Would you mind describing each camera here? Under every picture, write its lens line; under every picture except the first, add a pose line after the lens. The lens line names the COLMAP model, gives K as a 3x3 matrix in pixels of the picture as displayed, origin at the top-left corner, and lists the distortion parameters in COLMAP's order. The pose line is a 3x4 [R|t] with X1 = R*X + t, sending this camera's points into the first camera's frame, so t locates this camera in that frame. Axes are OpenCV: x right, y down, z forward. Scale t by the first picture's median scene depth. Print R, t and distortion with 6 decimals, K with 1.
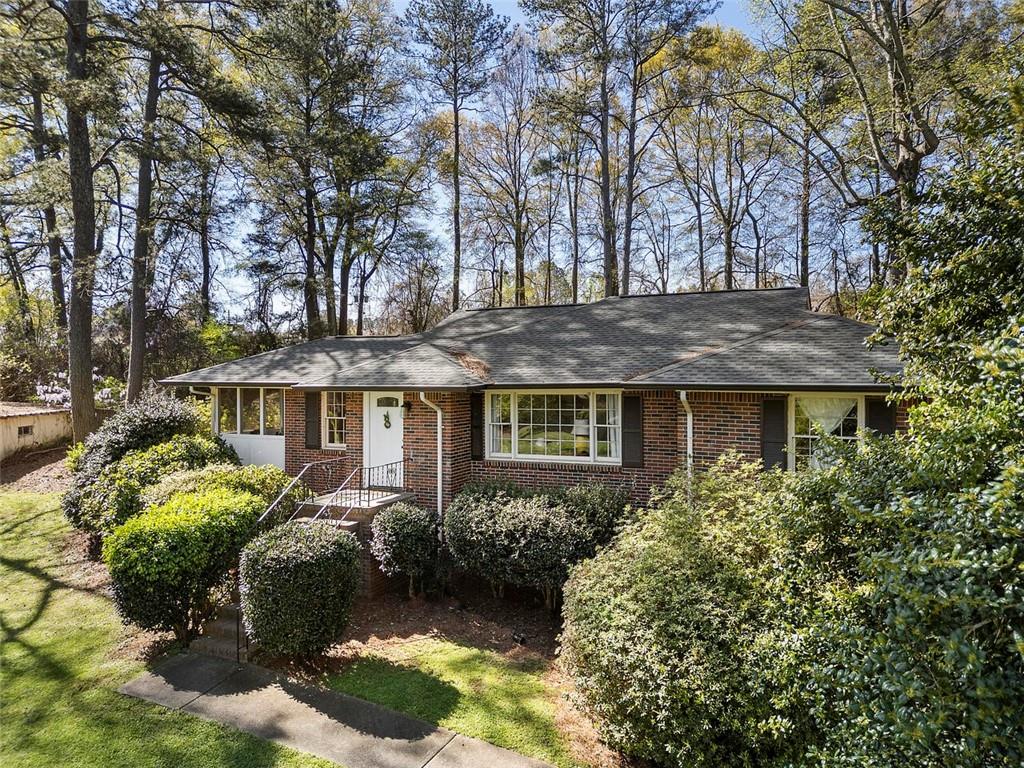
lens RADIAL K [[715.6, 0, 512.0], [0, 715.6, 384.0], [0, 0, 1]] dist [0.119175, -0.136869]
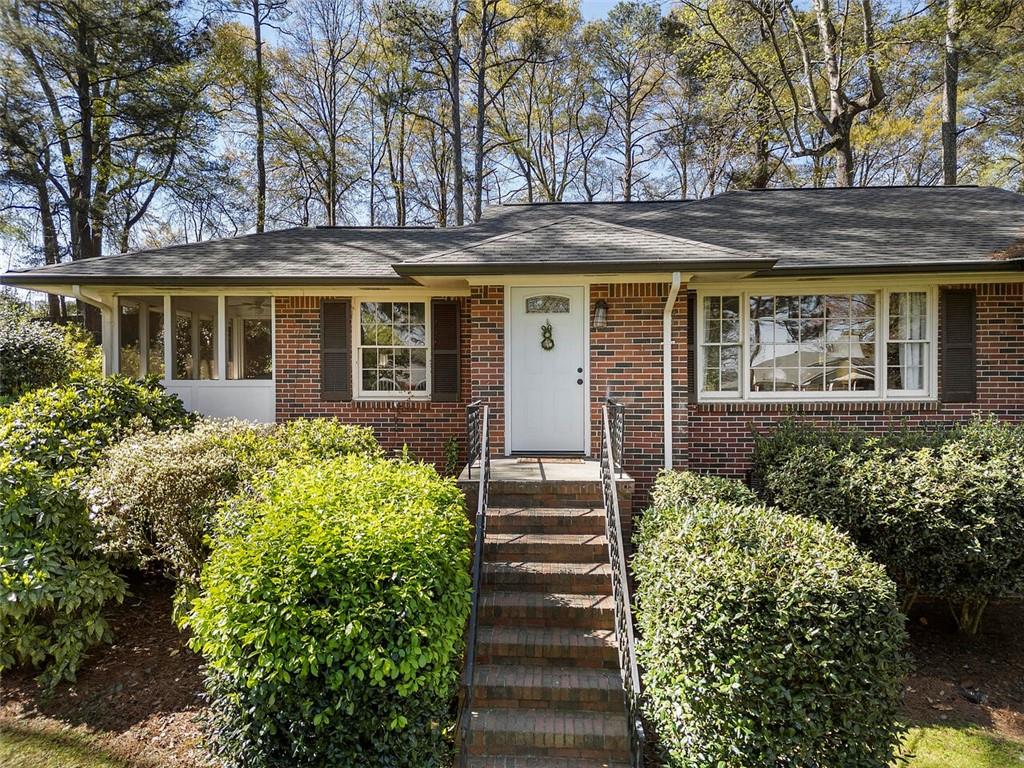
lens RADIAL K [[715.6, 0, 512.0], [0, 715.6, 384.0], [0, 0, 1]] dist [0.119175, -0.136869]
pose [[0.929936, -0.003422, 0.367706, -0.412272], [0.003270, 0.999994, 0.001037, 0.088562], [-0.367707, 0.000238, 0.929942, 0.480346]]
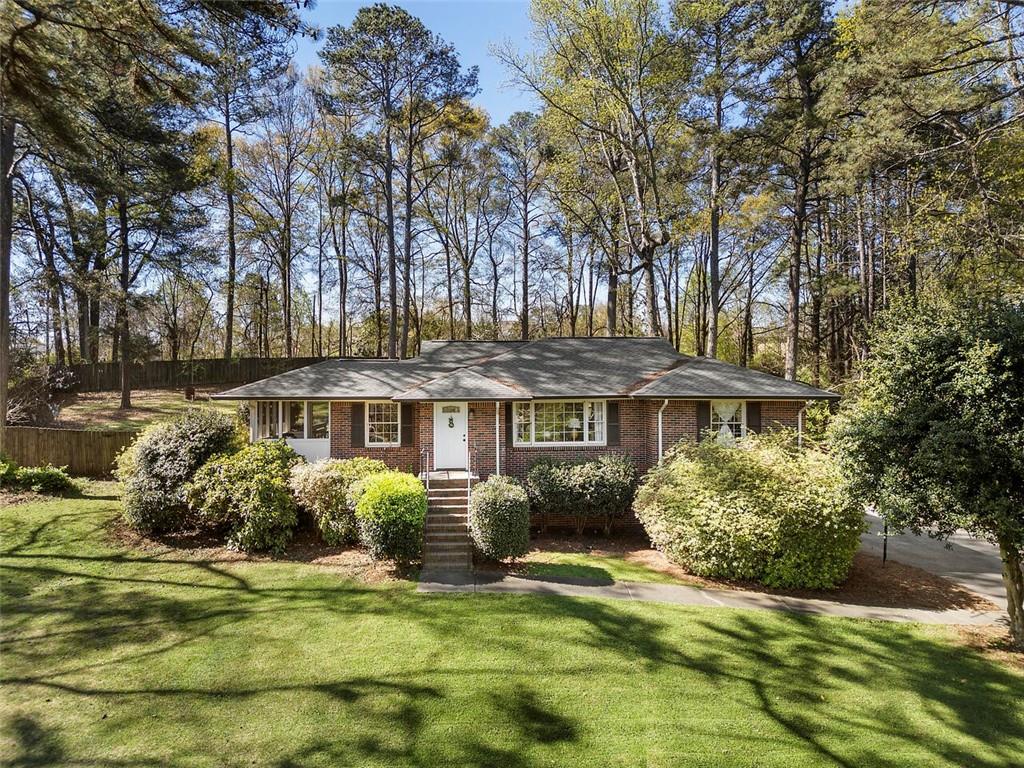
lens RADIAL K [[715.6, 0, 512.0], [0, 715.6, 384.0], [0, 0, 1]] dist [0.119175, -0.136869]
pose [[0.883301, 0.002698, 0.468799, -0.738702], [0.005707, 0.999847, -0.016508, -0.000849], [-0.468772, 0.017257, 0.883151, -0.319571]]
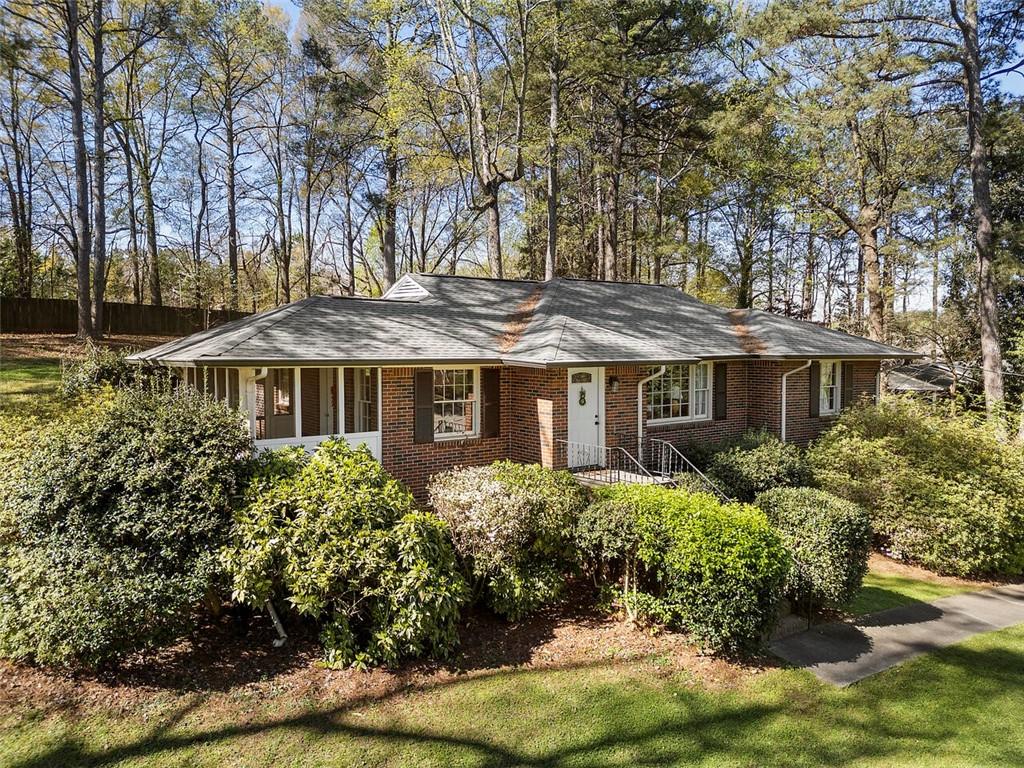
lens RADIAL K [[715.6, 0, 512.0], [0, 715.6, 384.0], [0, 0, 1]] dist [0.119175, -0.136869]
pose [[0.494512, -0.044115, 0.868051, -1.047059], [0.006830, 0.998878, 0.046873, -0.011963], [-0.869144, -0.017250, 0.494258, 0.614918]]
